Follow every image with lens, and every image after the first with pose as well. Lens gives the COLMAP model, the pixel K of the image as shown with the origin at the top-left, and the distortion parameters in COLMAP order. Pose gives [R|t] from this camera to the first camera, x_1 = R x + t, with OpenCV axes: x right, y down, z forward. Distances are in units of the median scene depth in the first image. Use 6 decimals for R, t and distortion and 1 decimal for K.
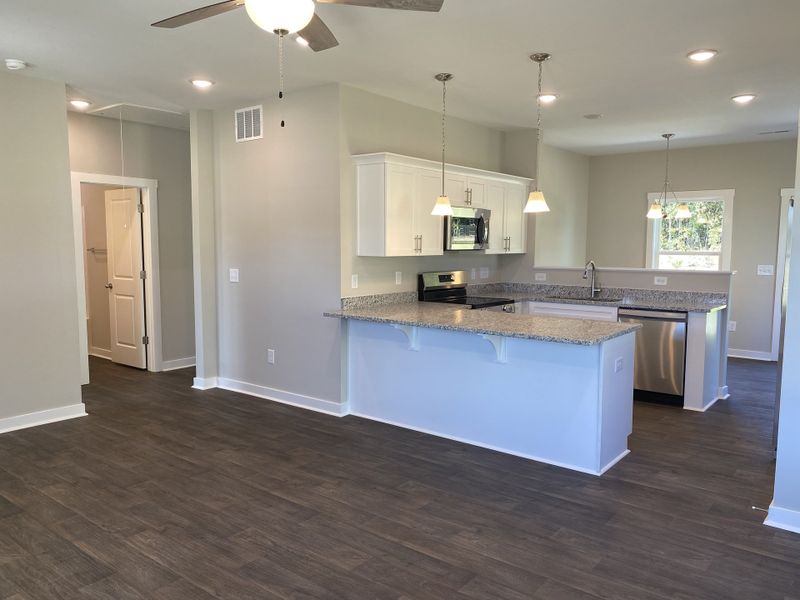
lens RADIAL K [[614.0, 0, 395.7], [0, 614.0, 303.4], [0, 0, 1]] dist [0.044050, -0.039884]
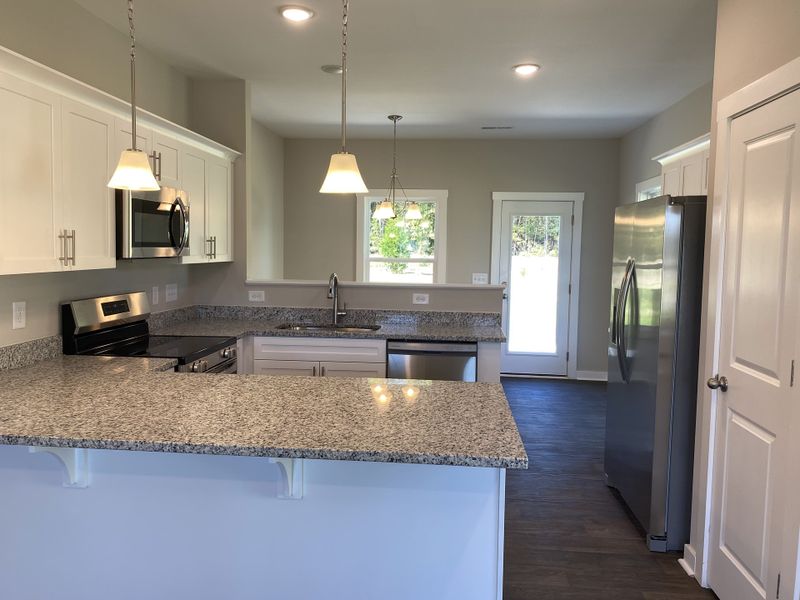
lens RADIAL K [[614.0, 0, 401.5], [0, 614.0, 292.0], [0, 0, 1]] dist [0.044050, -0.039884]
pose [[0.827899, -0.029884, 0.560081, -0.019857], [0.040471, 0.999159, -0.006512, -0.043728], [-0.559415, 0.028059, 0.828412, 0.407627]]
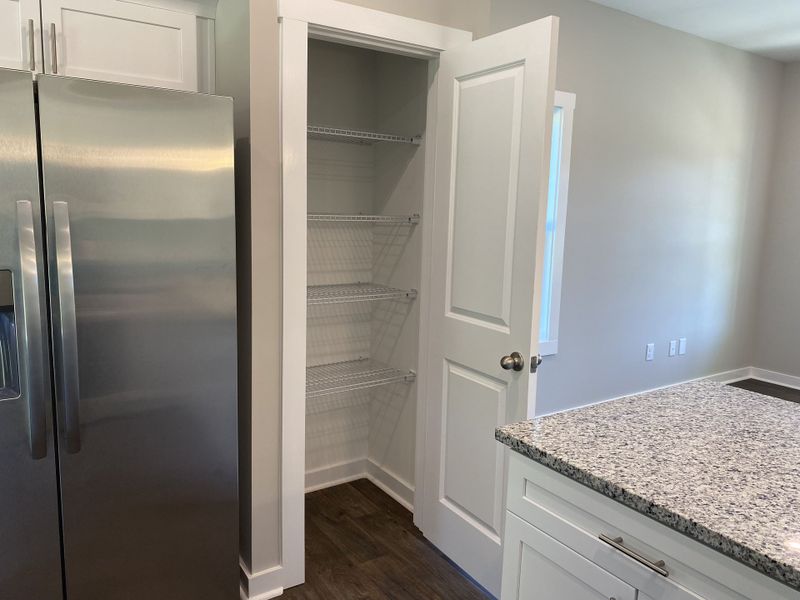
lens RADIAL K [[614.0, 0, 412.4], [0, 614.0, 290.1], [0, 0, 1]] dist [0.044050, -0.039884]
pose [[-0.958872, -0.068156, 0.275533, 0.265884], [-0.002576, 0.972793, 0.231663, -0.096699], [-0.283826, 0.221425, -0.932960, 1.003391]]
